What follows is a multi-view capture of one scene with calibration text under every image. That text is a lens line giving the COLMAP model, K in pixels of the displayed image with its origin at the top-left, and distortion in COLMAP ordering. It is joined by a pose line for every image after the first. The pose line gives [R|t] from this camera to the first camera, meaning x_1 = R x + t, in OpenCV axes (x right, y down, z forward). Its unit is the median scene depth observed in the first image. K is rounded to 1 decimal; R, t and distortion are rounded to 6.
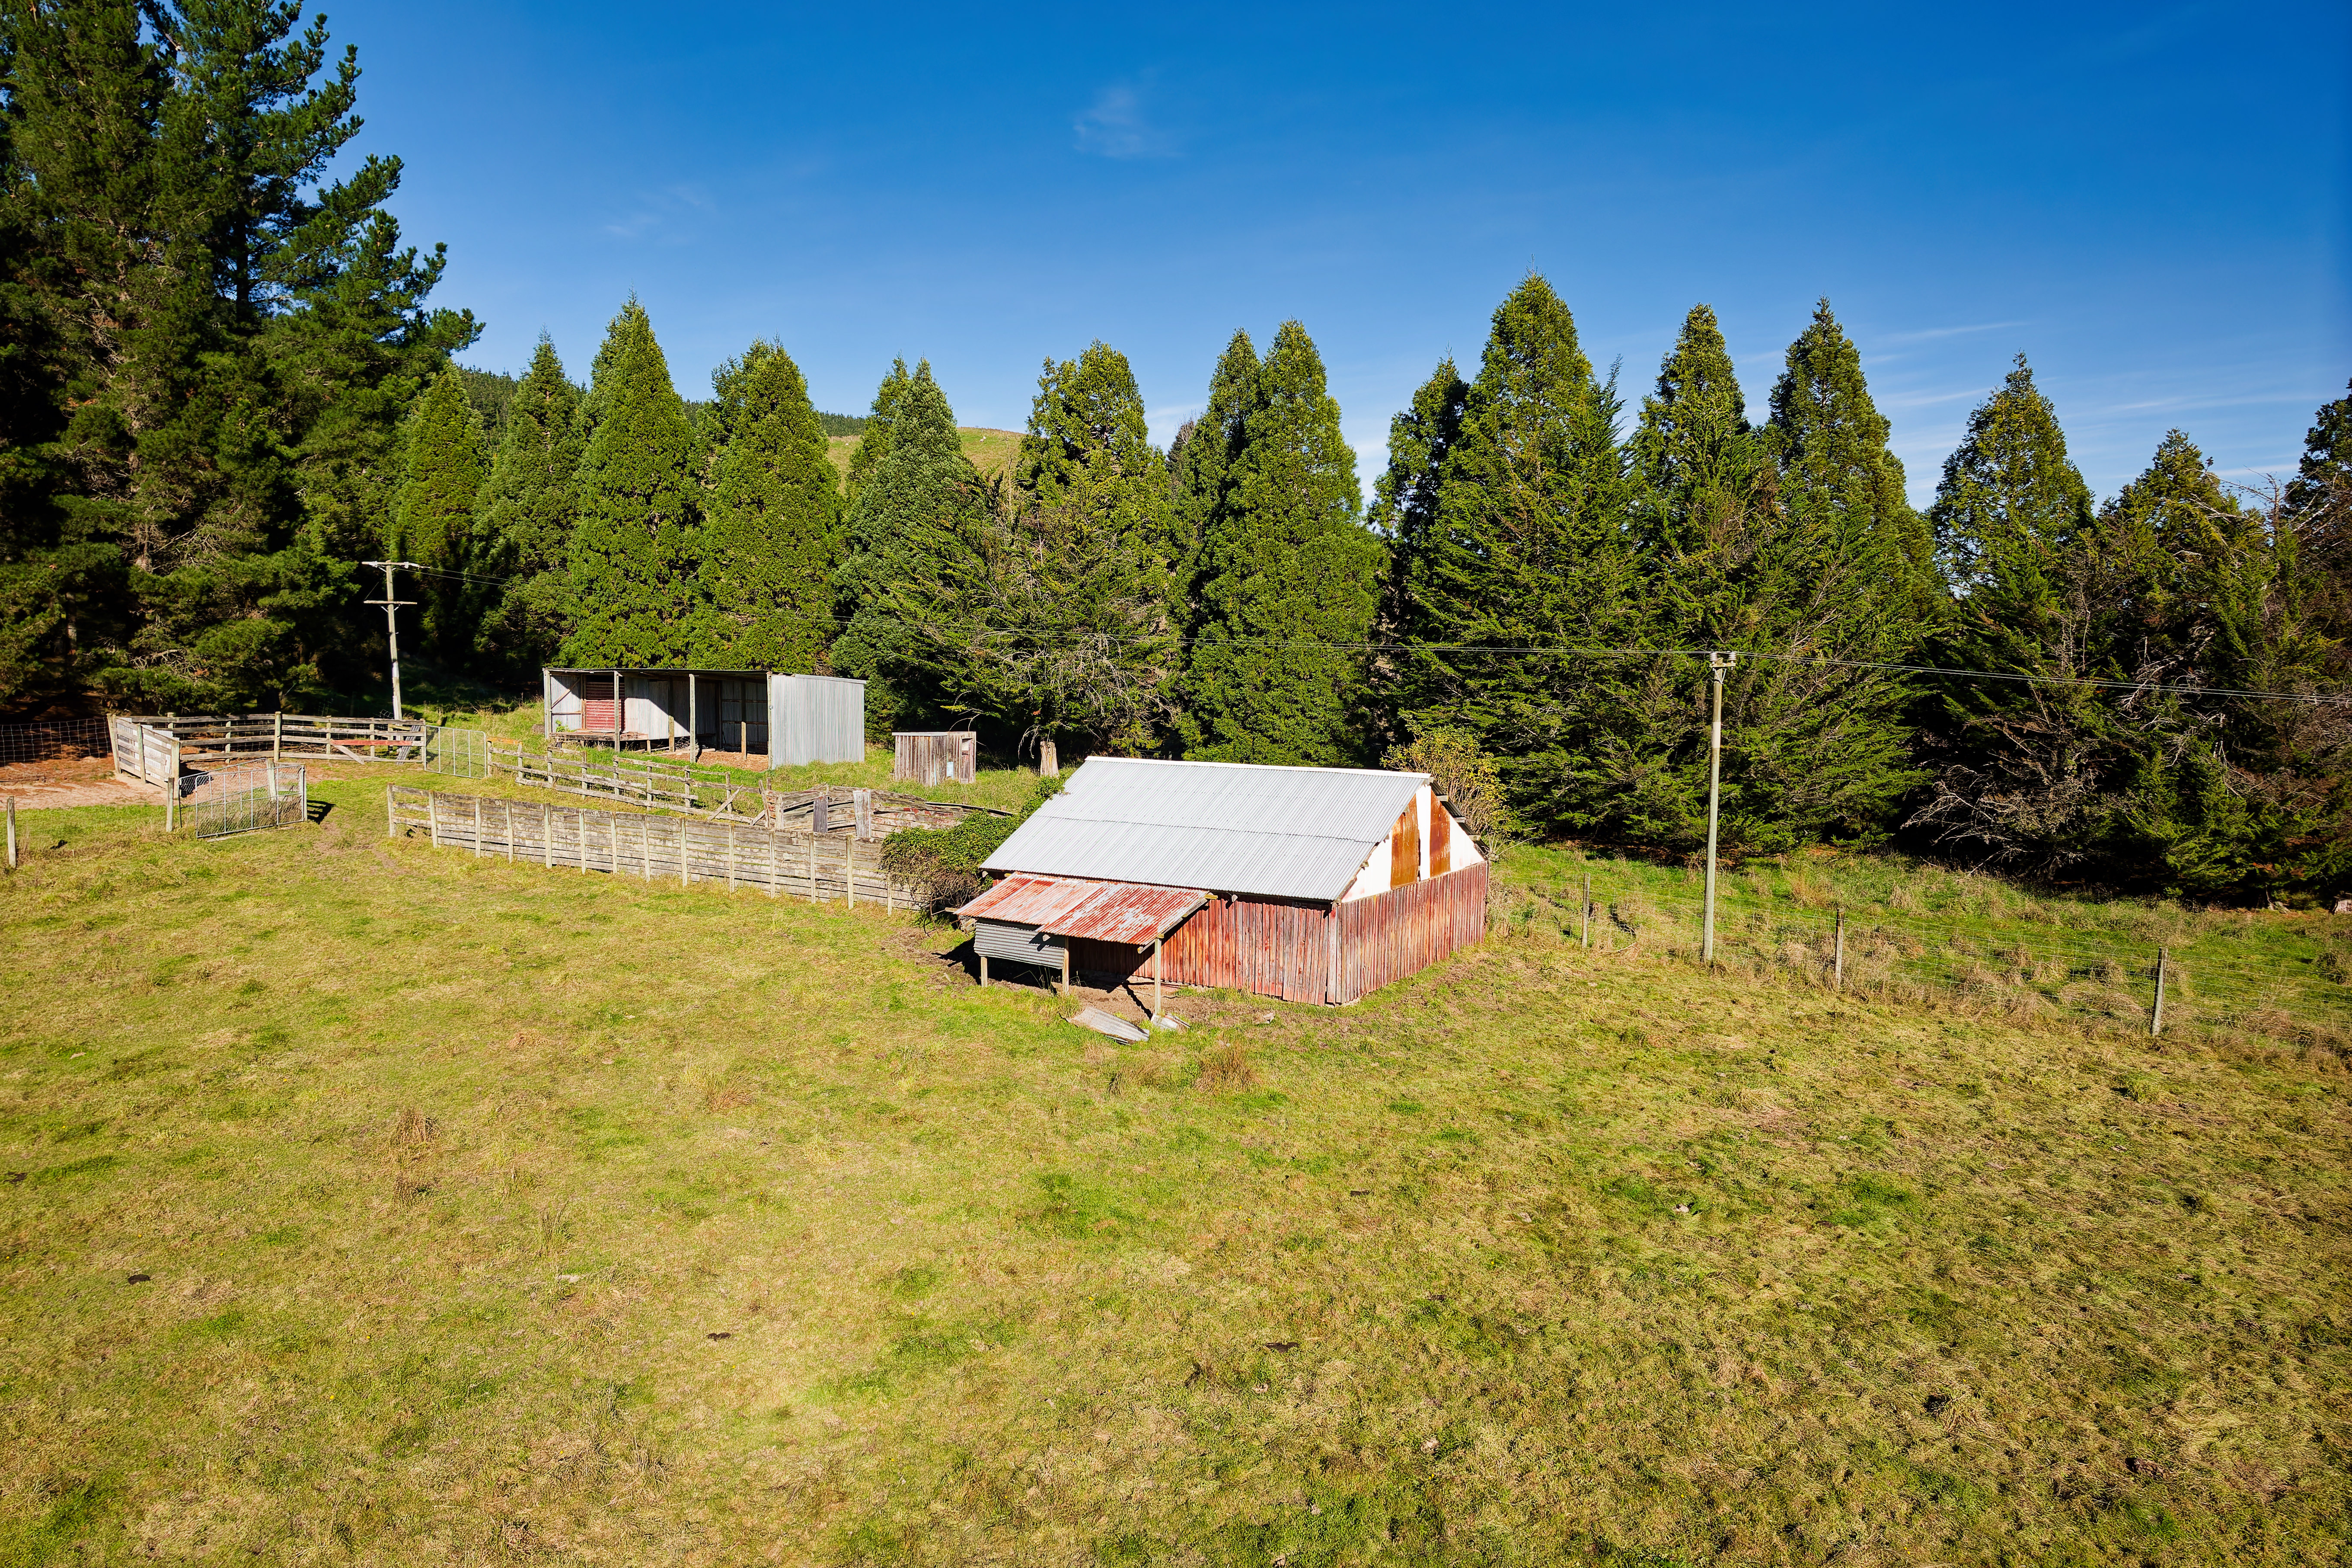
lens RADIAL K [[1558.2, 0, 1168.9], [0, 1558.2, 788.8], [0, 0, 1]] dist [-0.004843, -0.003258]
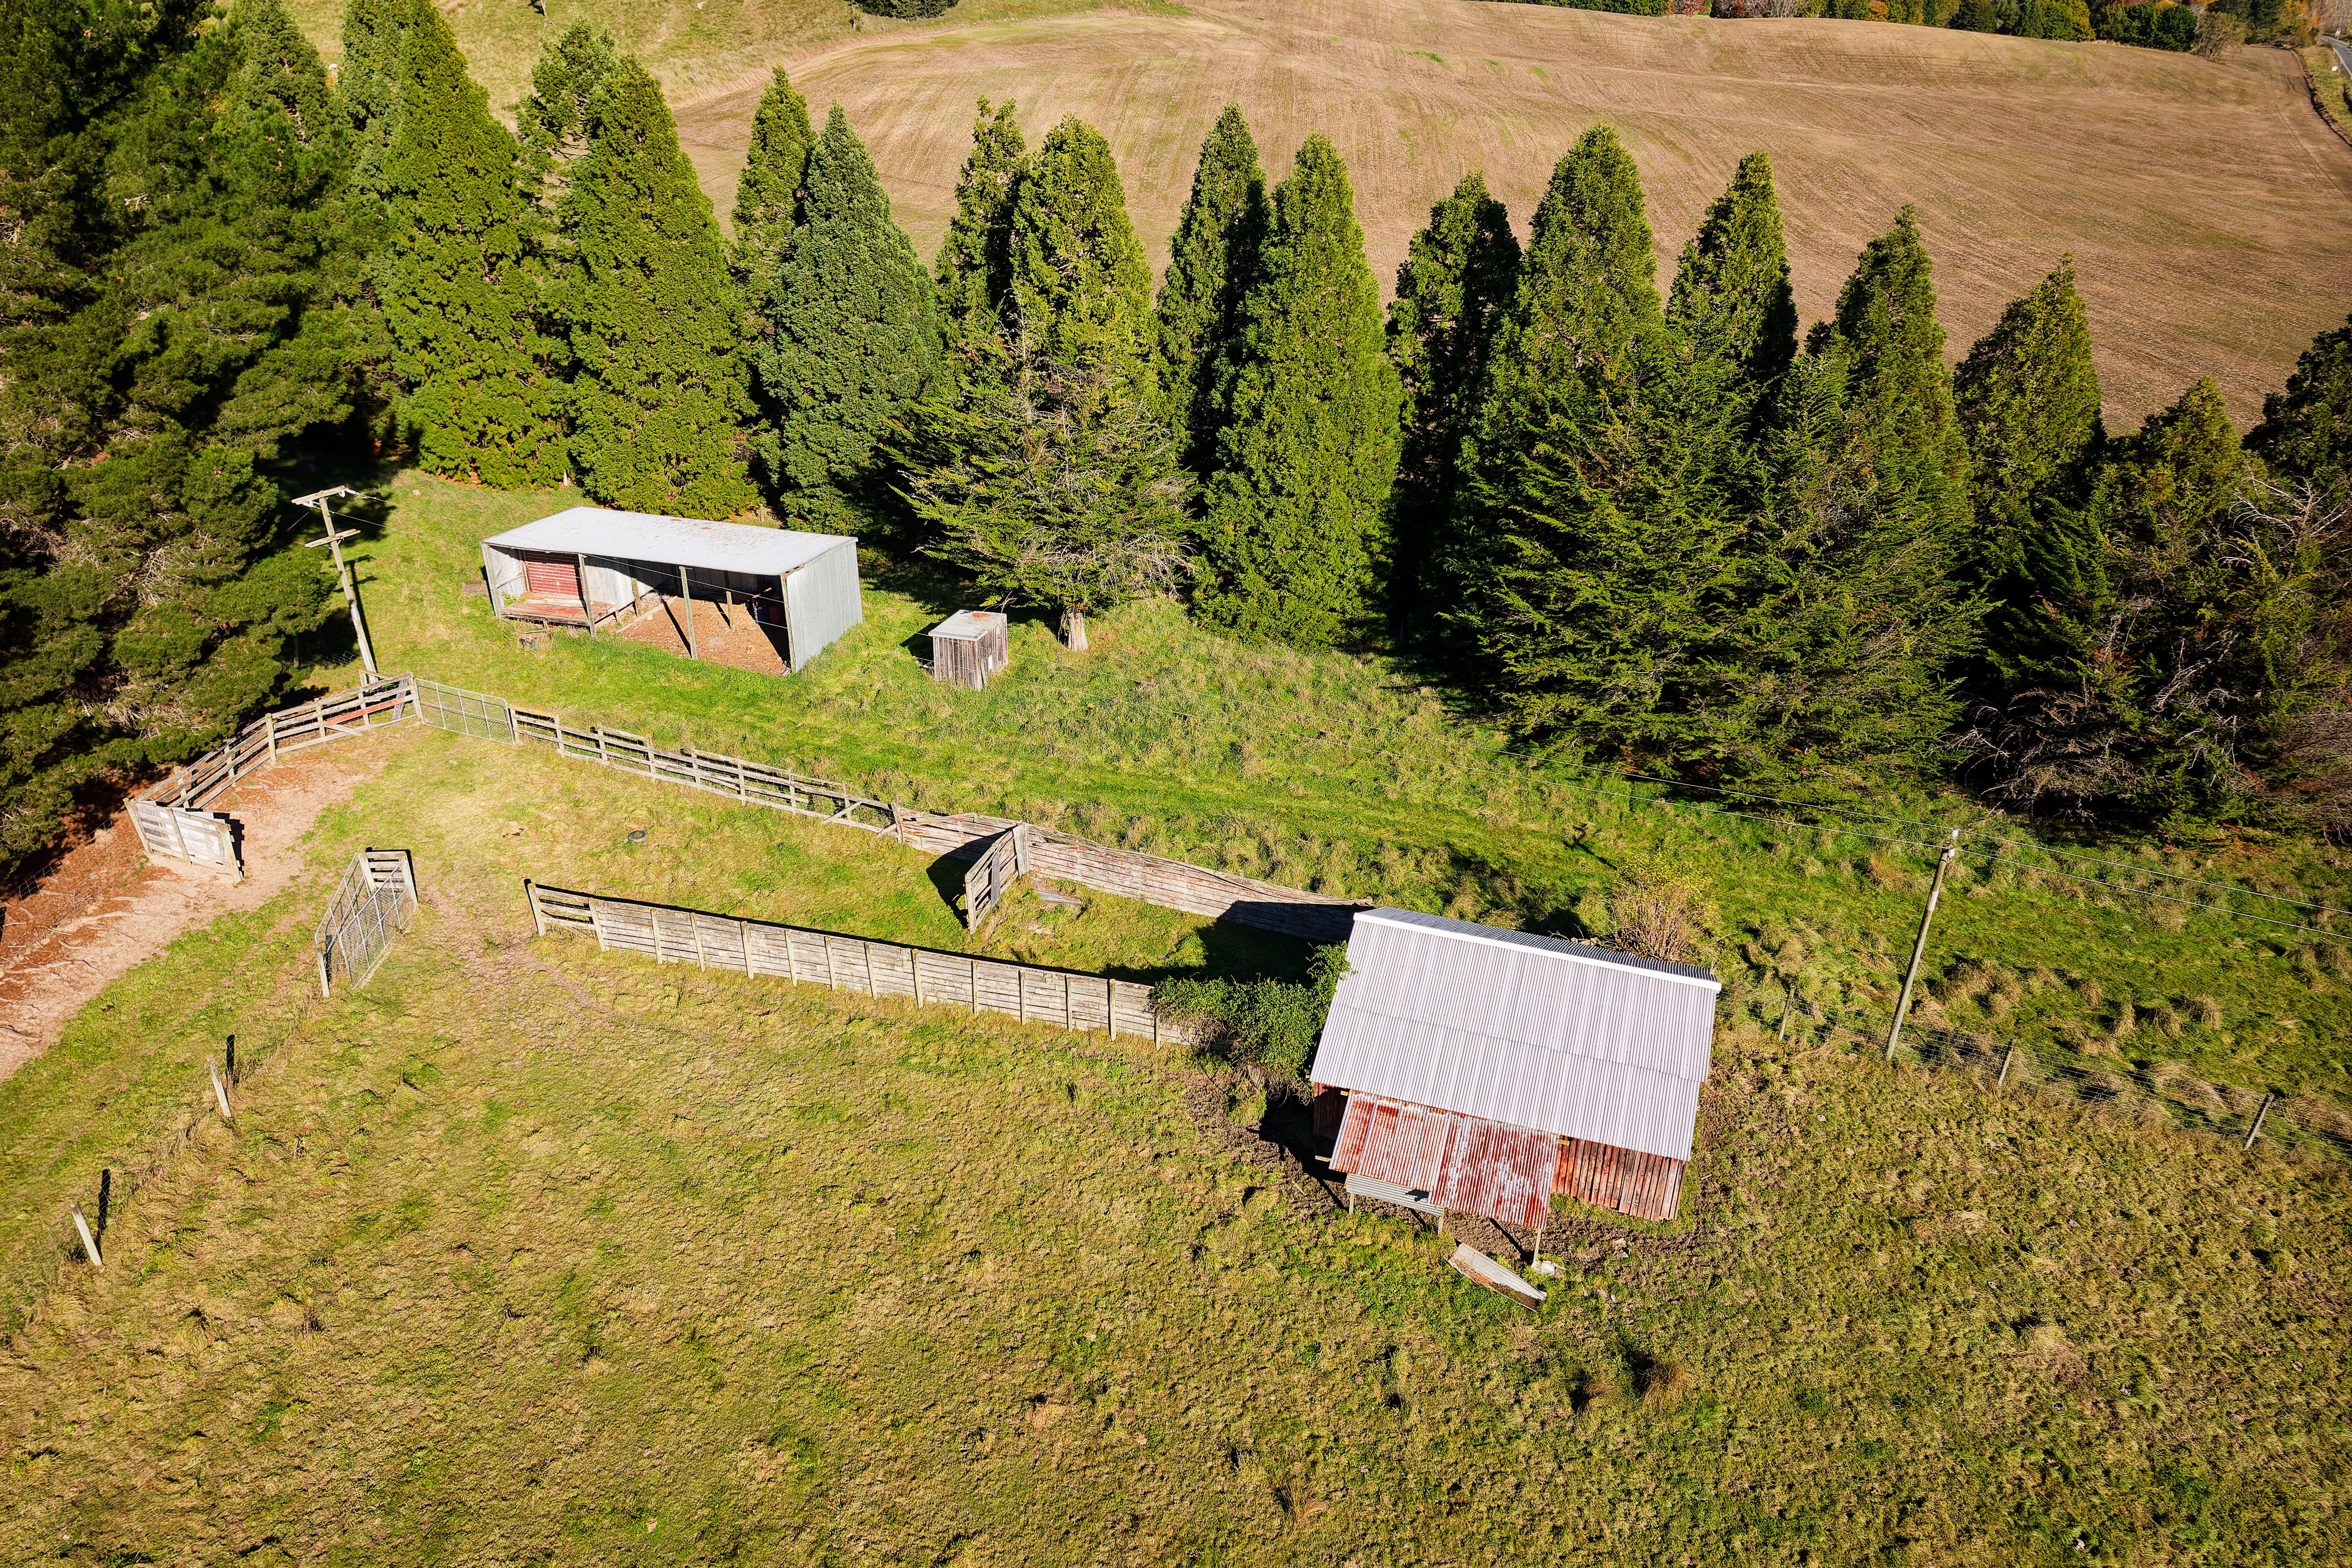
lens RADIAL K [[1558.2, 0, 1168.9], [0, 1558.2, 788.8], [0, 0, 1]] dist [-0.004843, -0.003258]
pose [[0.974932, -0.107868, 0.194605, -0.226785], [0.023724, 0.920035, 0.391118, -0.314512], [-0.221233, -0.376697, 0.899531, 0.066099]]
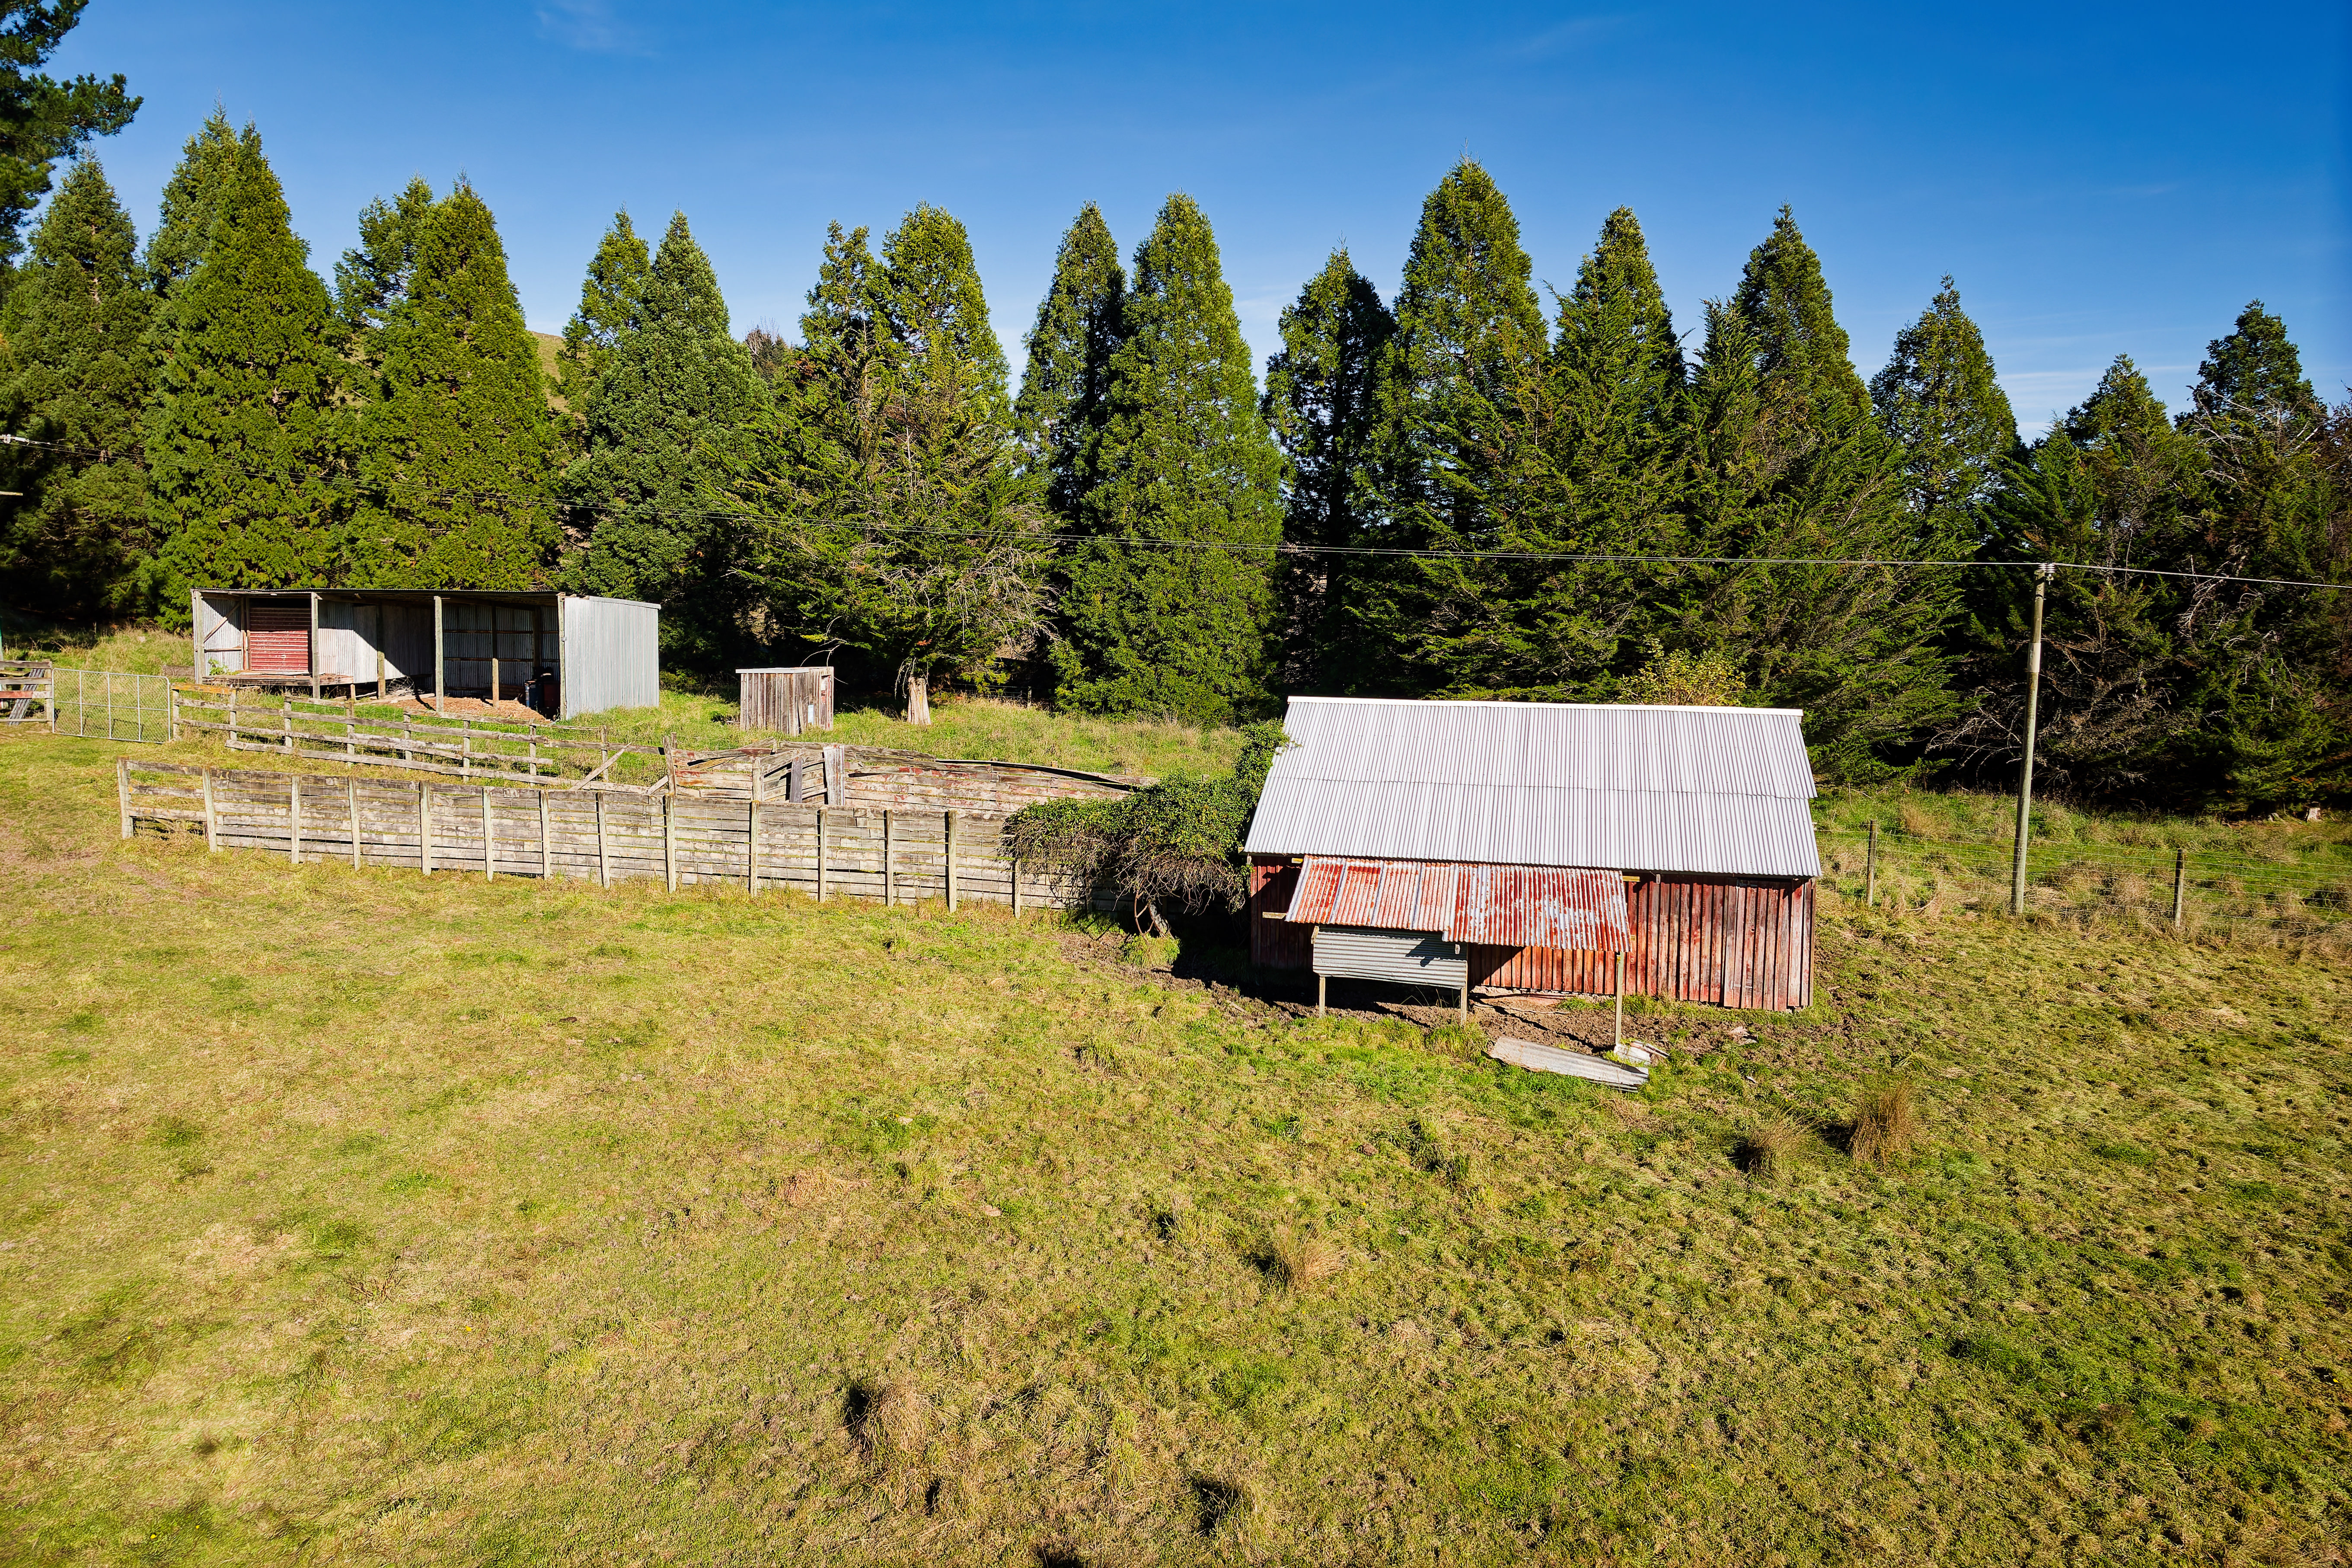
lens RADIAL K [[1553.9, 0, 1174.1], [0, 1553.9, 730.6], [0, 0, 1]] dist [-0.008341, -0.000152]
pose [[0.948708, -0.027356, 0.314966, -0.212733], [0.024549, 0.999616, 0.012879, -0.009399], [-0.315198, -0.004486, 0.949015, 0.175376]]
